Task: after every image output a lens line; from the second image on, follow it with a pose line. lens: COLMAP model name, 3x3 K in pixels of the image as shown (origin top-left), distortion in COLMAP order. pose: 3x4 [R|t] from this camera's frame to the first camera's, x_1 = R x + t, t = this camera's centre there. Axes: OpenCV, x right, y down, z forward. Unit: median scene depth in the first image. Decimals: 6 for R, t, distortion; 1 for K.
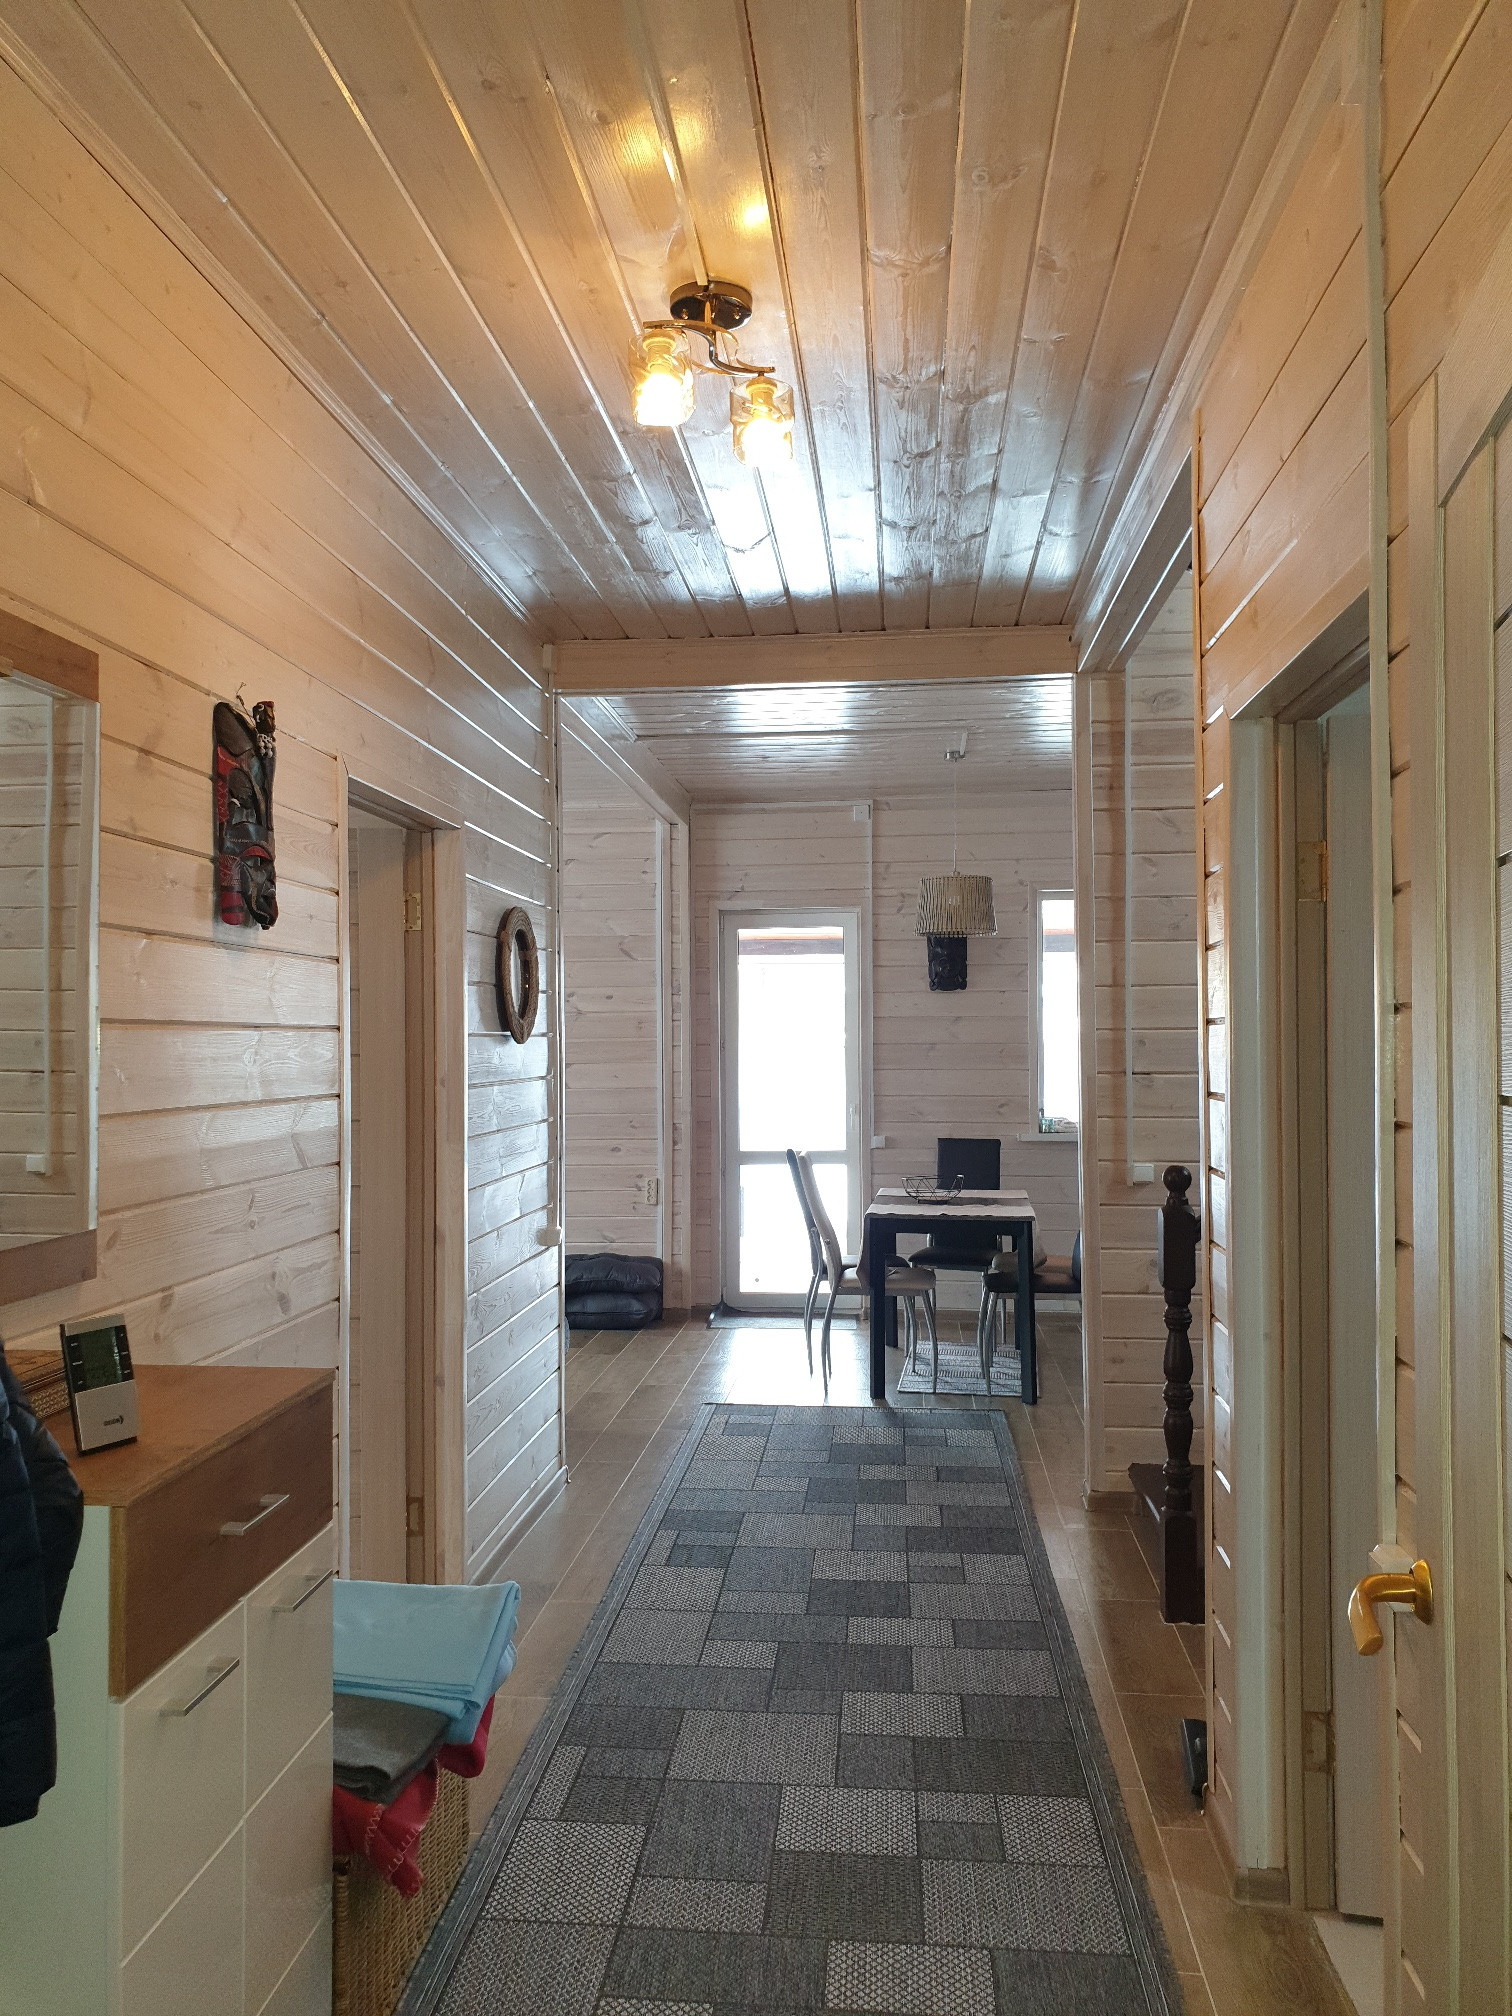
lens RADIAL K [[1573.8, 0, 743.9], [0, 1573.8, 996.7], [0, 0, 1]] dist [0.047275, -0.034411]
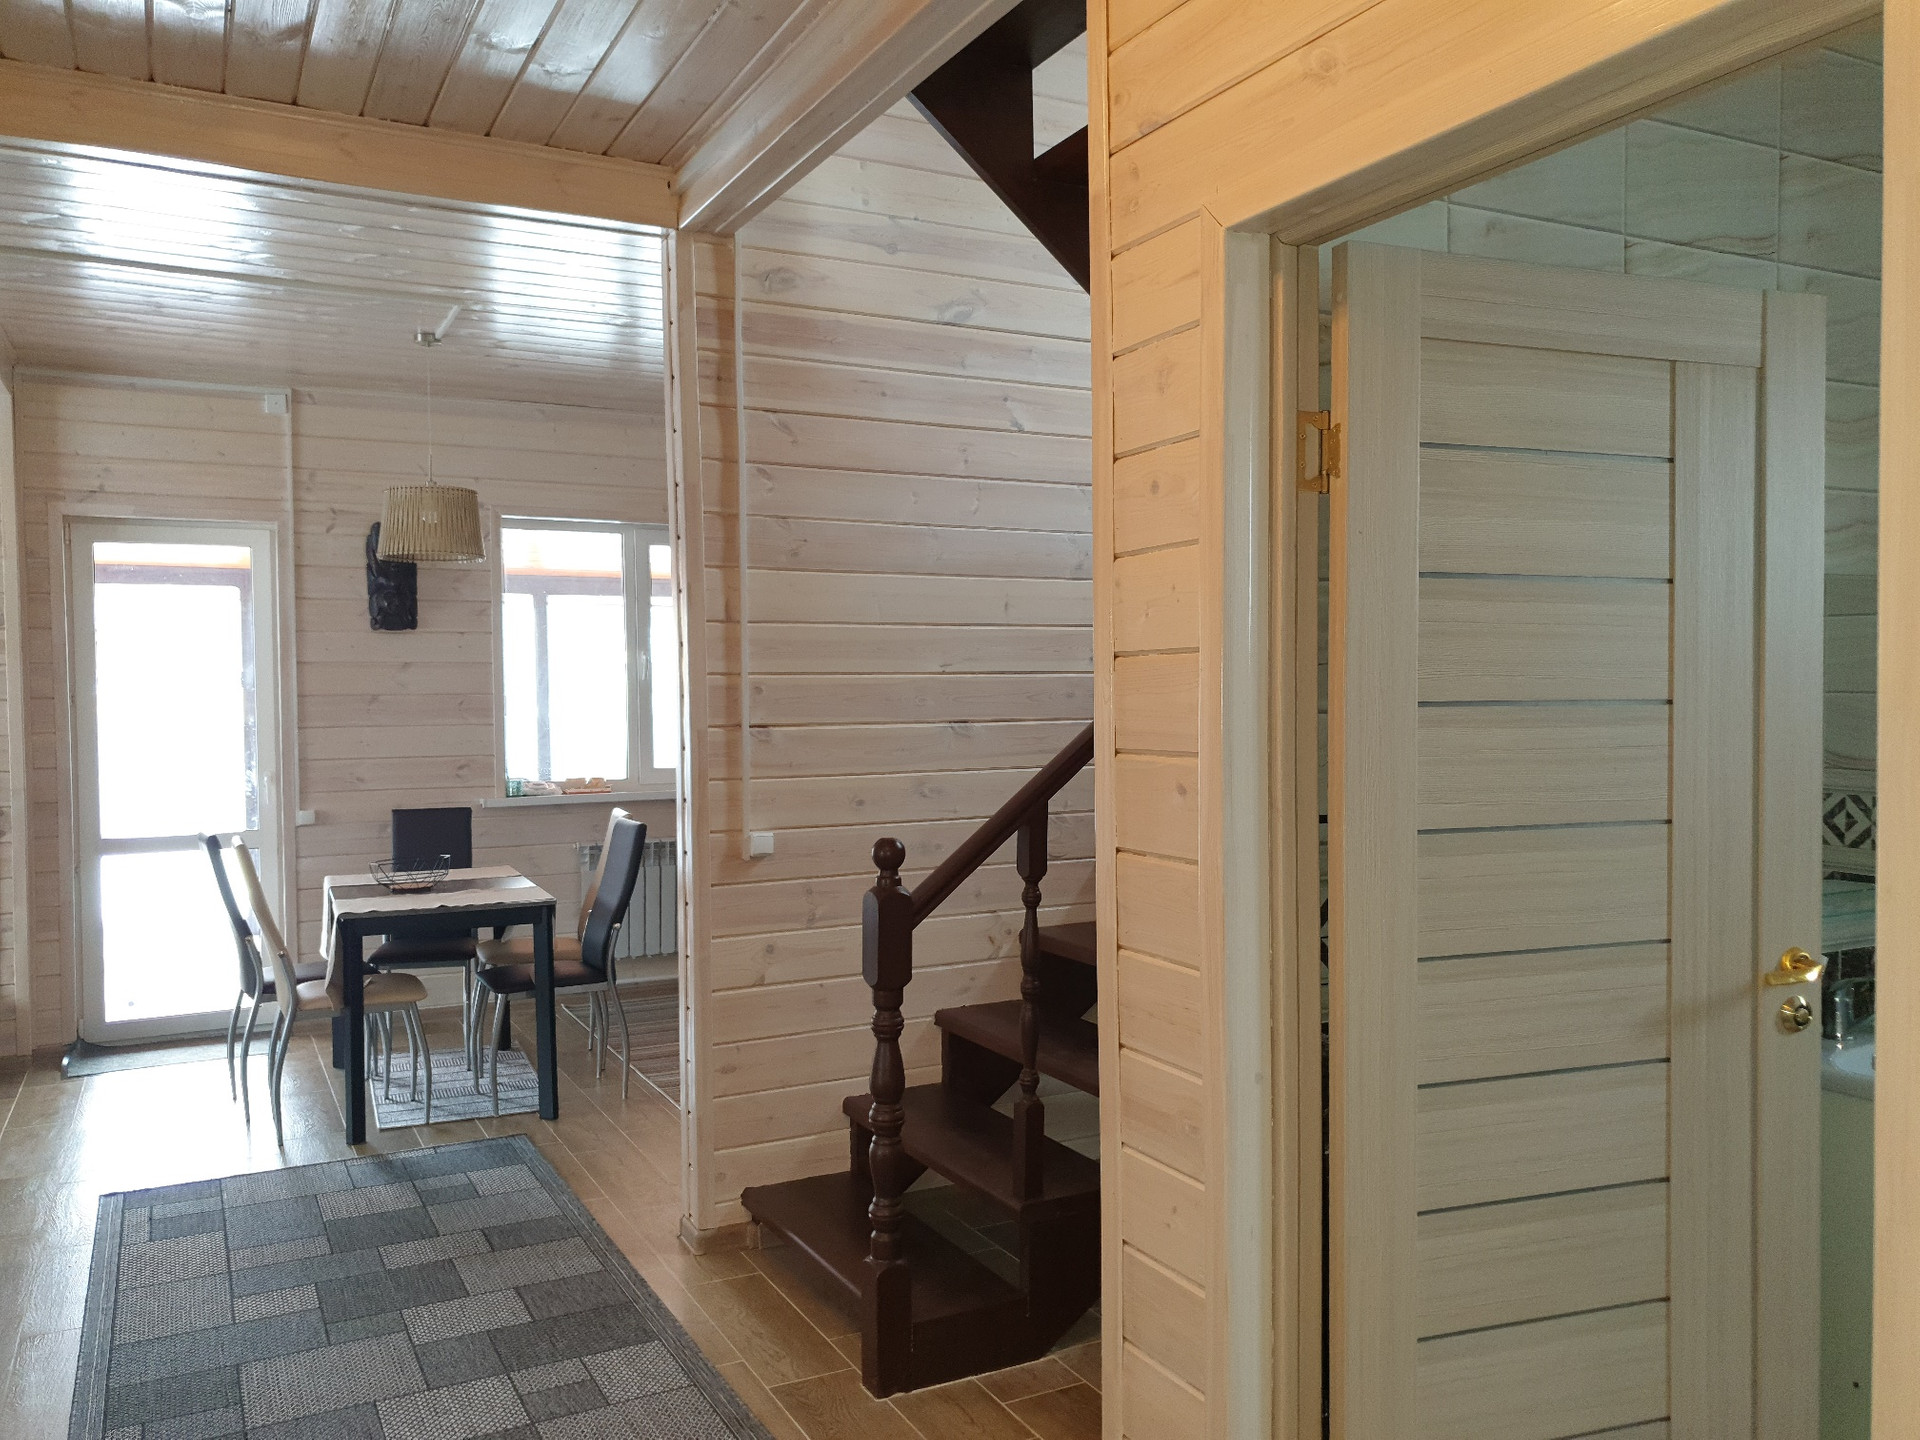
lens RADIAL K [[1498.8, 0, 952.4], [0, 1498.8, 727.8], [0, 0, 1]] dist [0.047275, -0.034411]
pose [[0.835793, -0.016301, 0.548803, -0.075951], [-0.011266, 0.998840, 0.046826, 0.008248], [-0.548930, -0.045320, 0.834639, 0.213641]]
